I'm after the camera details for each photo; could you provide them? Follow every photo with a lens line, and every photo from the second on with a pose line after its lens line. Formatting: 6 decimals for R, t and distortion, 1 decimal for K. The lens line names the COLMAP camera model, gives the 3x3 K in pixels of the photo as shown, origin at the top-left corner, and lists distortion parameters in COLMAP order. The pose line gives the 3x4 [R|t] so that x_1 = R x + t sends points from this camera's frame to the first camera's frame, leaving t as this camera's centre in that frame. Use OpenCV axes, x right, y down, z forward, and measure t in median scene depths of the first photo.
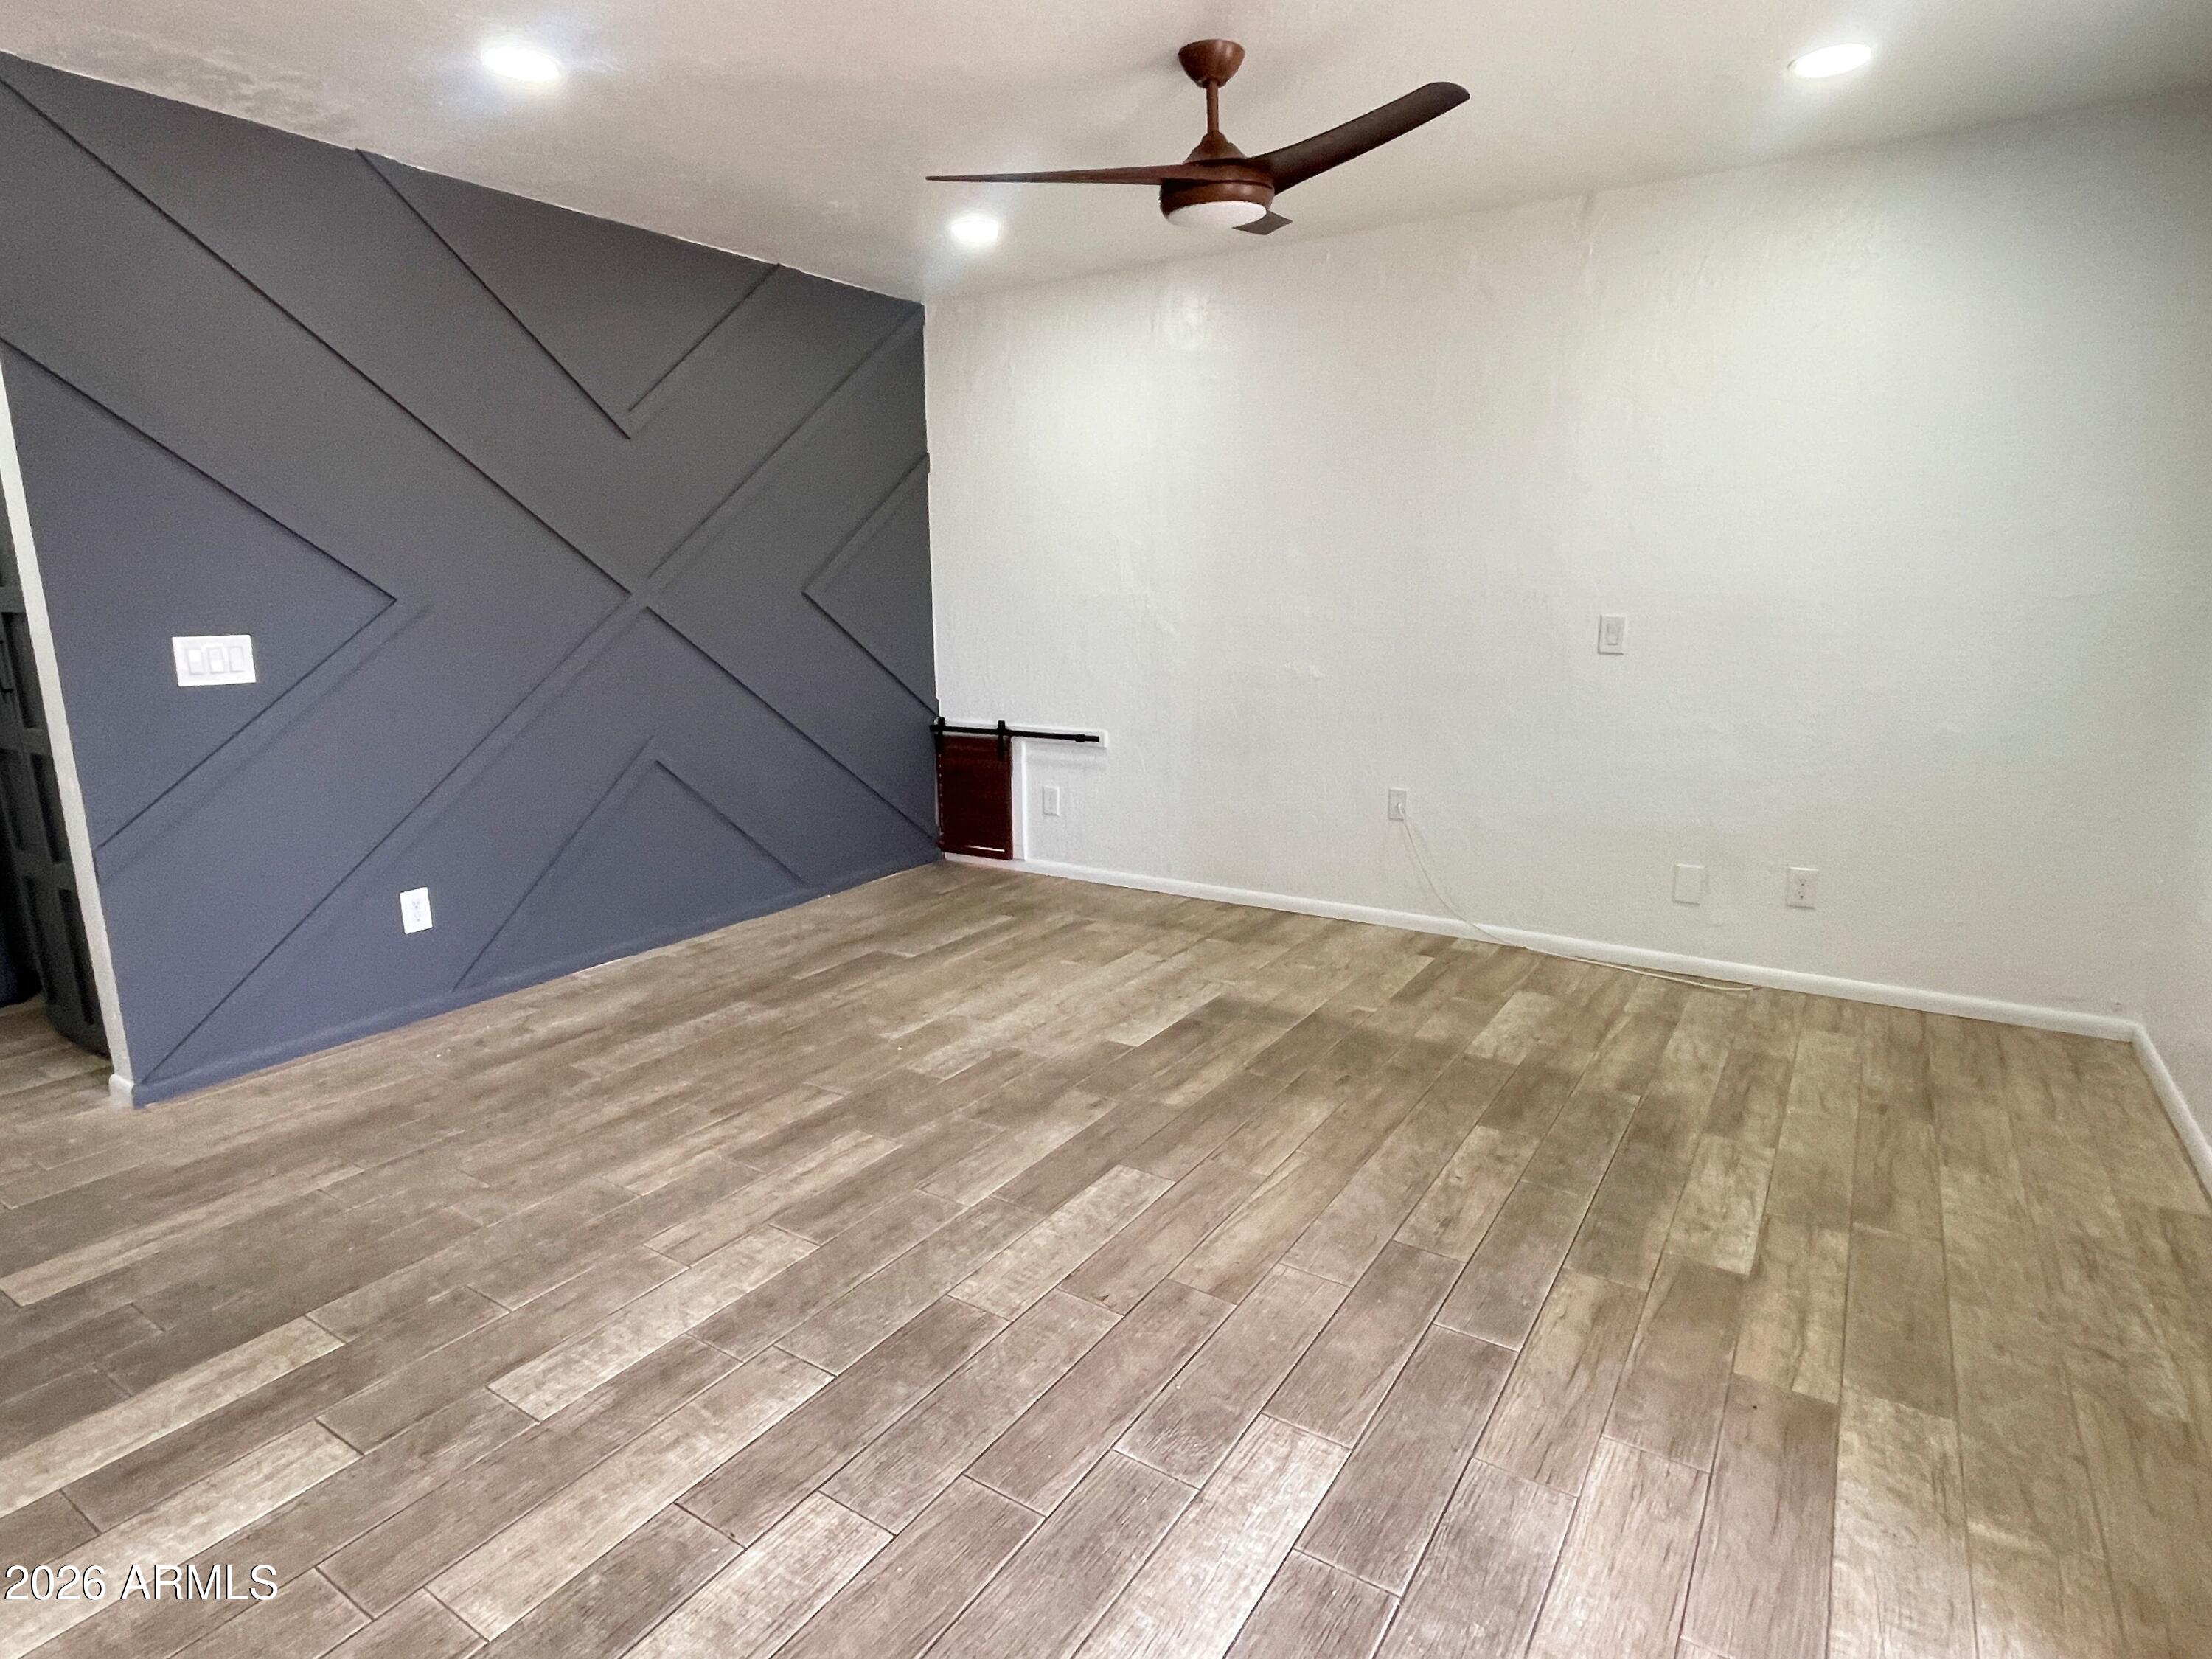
lens RADIAL K [[1207.3, 0, 1125.1], [0, 1207.3, 825.0], [0, 0, 1]] dist [-0.002063, 0.003140]
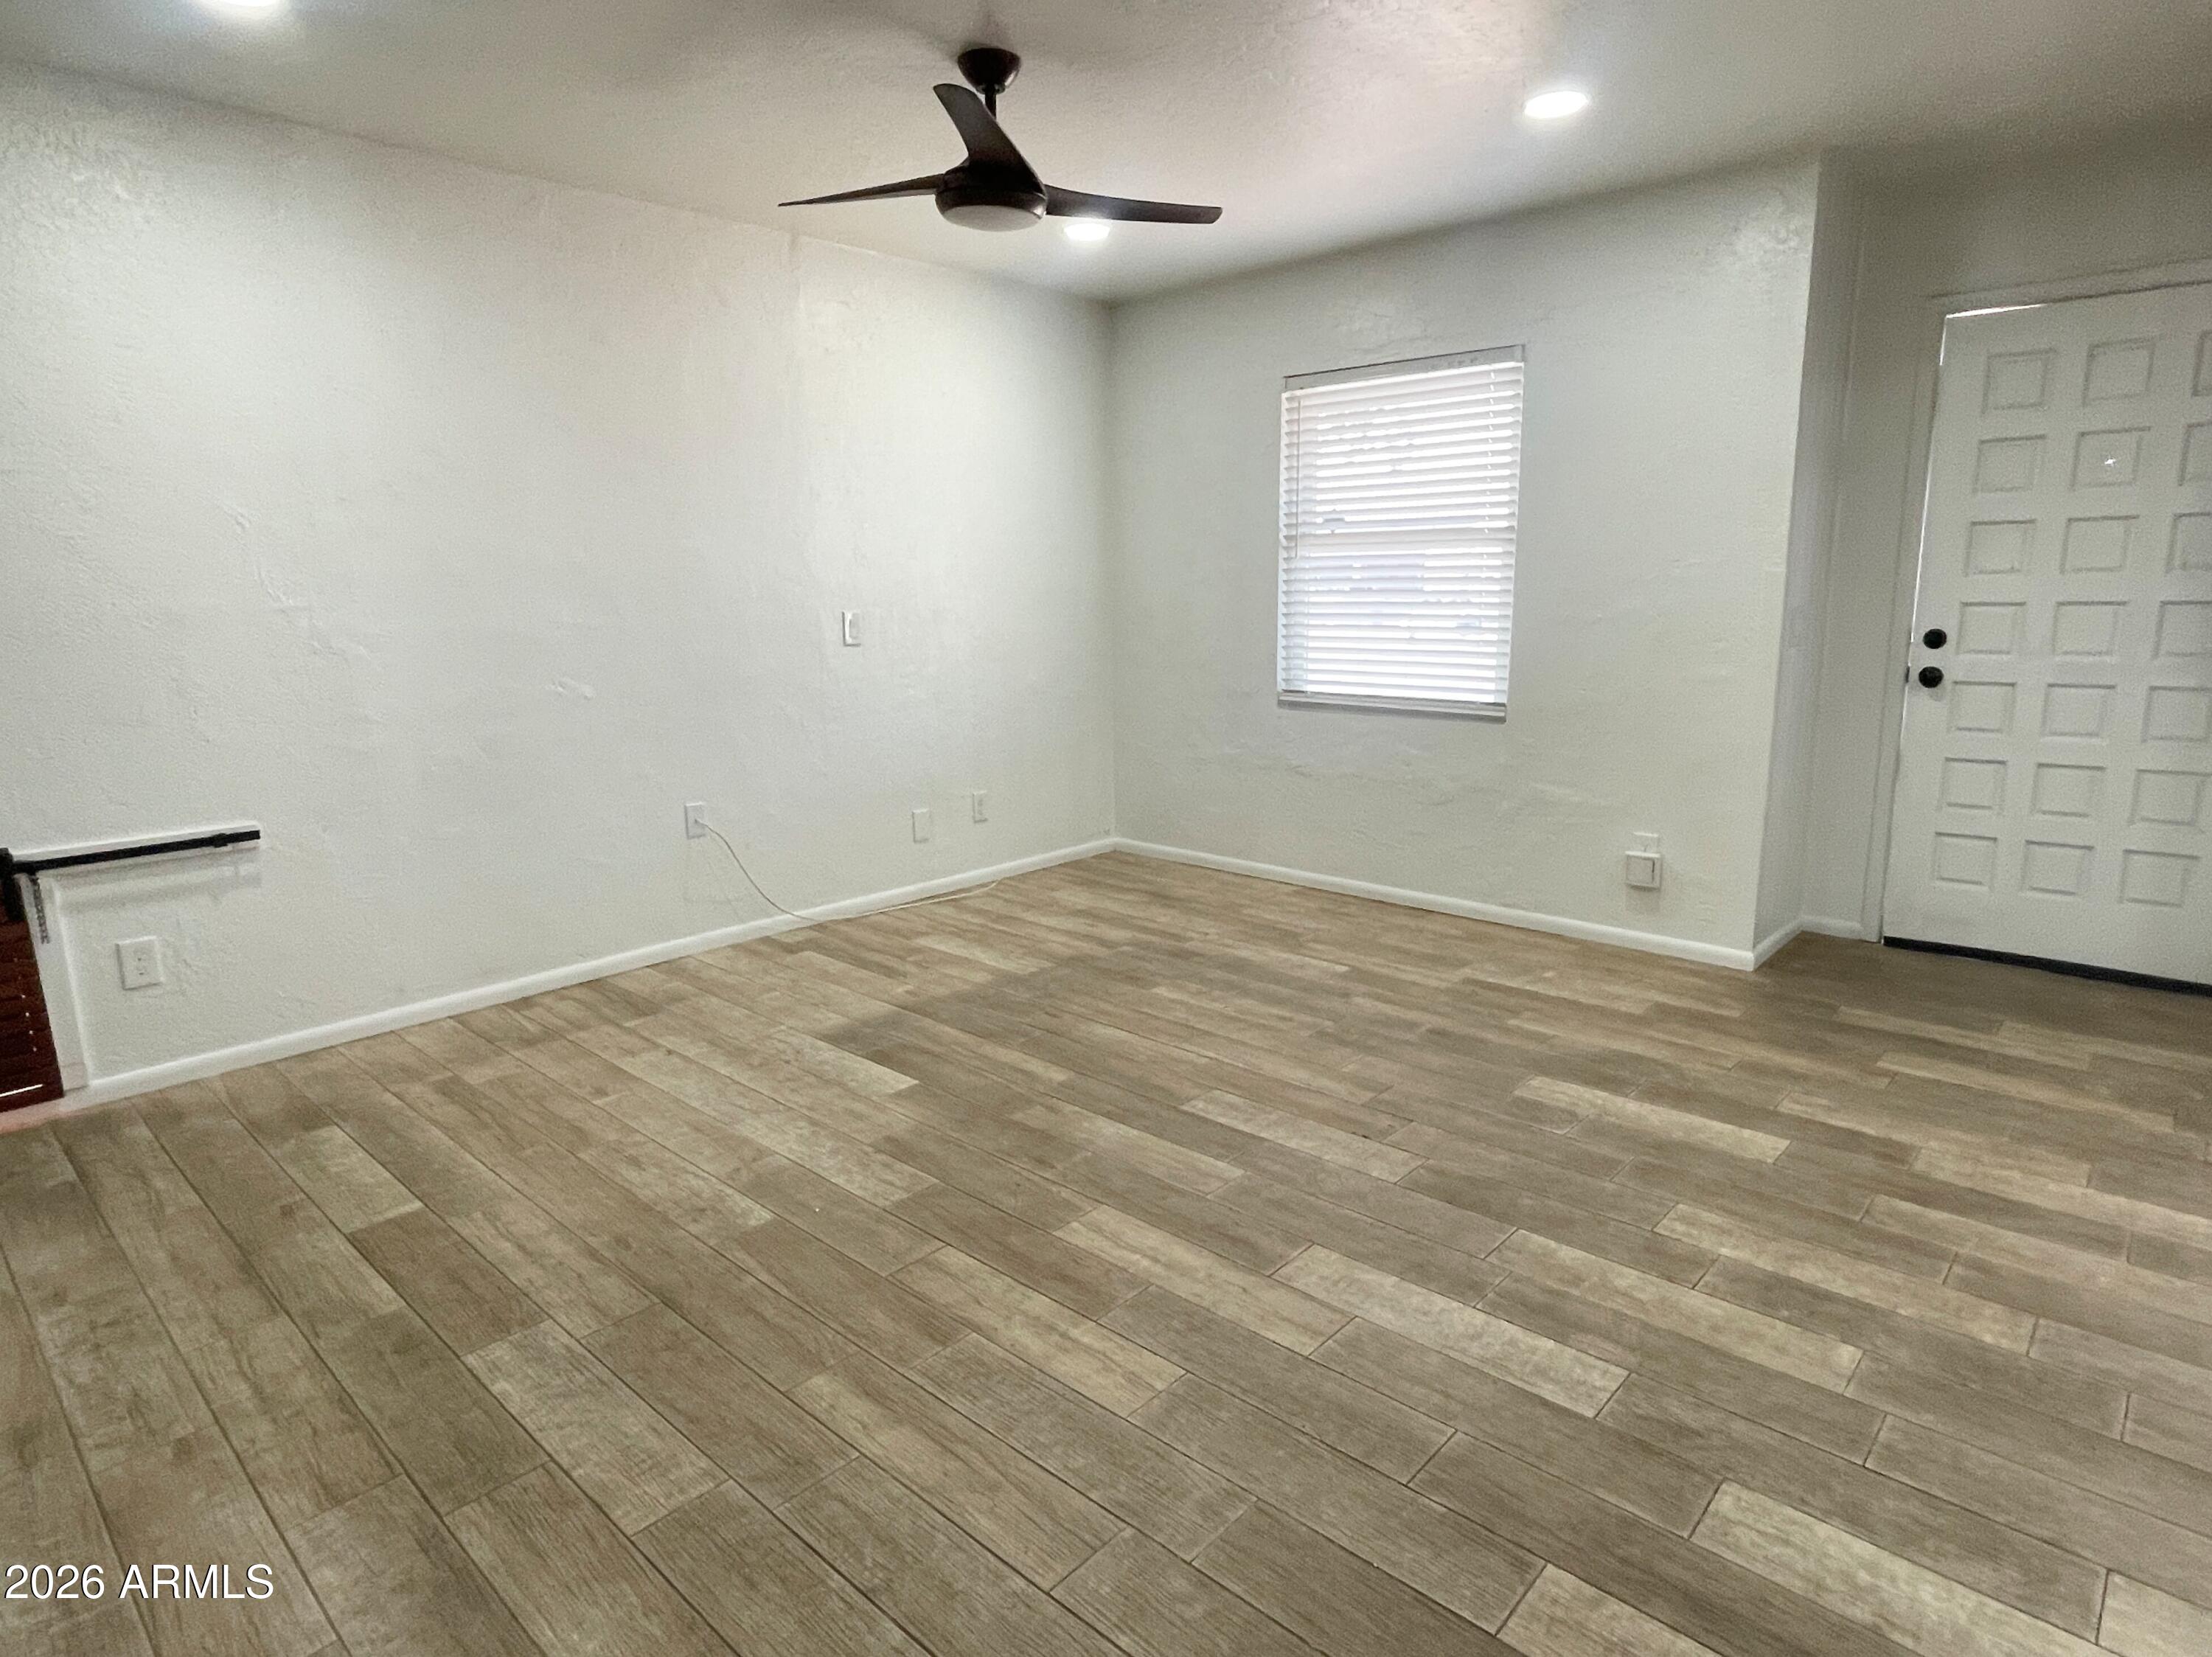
lens RADIAL K [[1207.4, 0, 1126.6], [0, 1207.4, 830.8], [0, 0, 1]] dist [-0.002063, 0.003140]
pose [[0.176185, -0.195817, 0.964684, -0.865415], [0.212711, 0.964433, 0.156917, -0.118690], [-0.961100, 0.177552, 0.211571, 0.660173]]
